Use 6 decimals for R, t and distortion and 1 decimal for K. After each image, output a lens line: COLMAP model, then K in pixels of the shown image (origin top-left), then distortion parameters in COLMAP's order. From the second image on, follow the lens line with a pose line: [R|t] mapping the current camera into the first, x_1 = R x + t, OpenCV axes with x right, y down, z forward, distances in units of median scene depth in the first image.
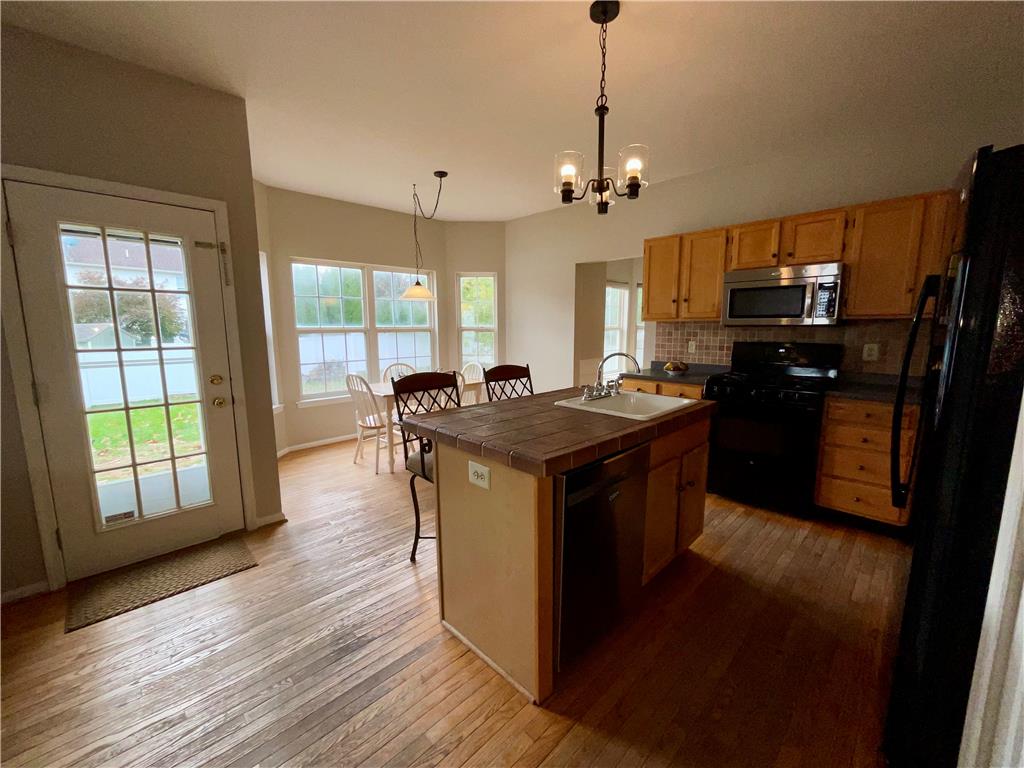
lens RADIAL K [[415.9, 0, 513.1], [0, 415.9, 382.2], [0, 0, 1]] dist [0.000750, 0.000216]
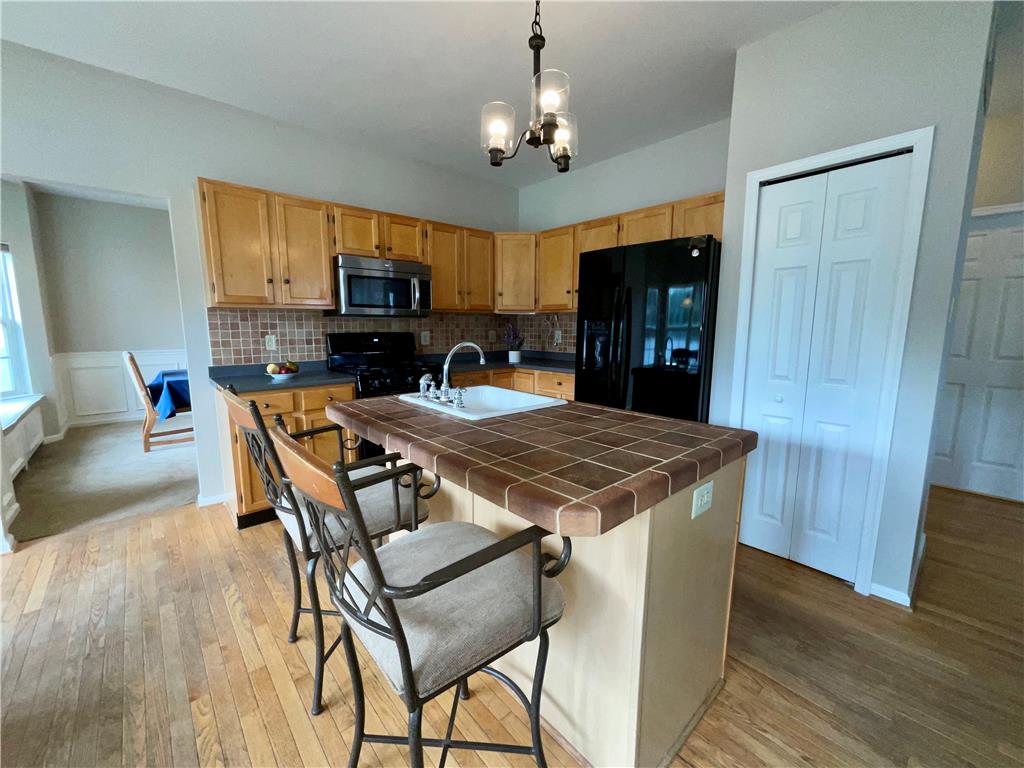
lens RADIAL K [[415.9, 0, 514.0], [0, 415.9, 382.4], [0, 0, 1]] dist [0.000750, 0.000216]
pose [[0.060683, -0.137055, 0.988703, -0.311687], [0.131298, 0.983018, 0.128208, -0.049913], [-0.989484, 0.122034, 0.077648, 0.483438]]
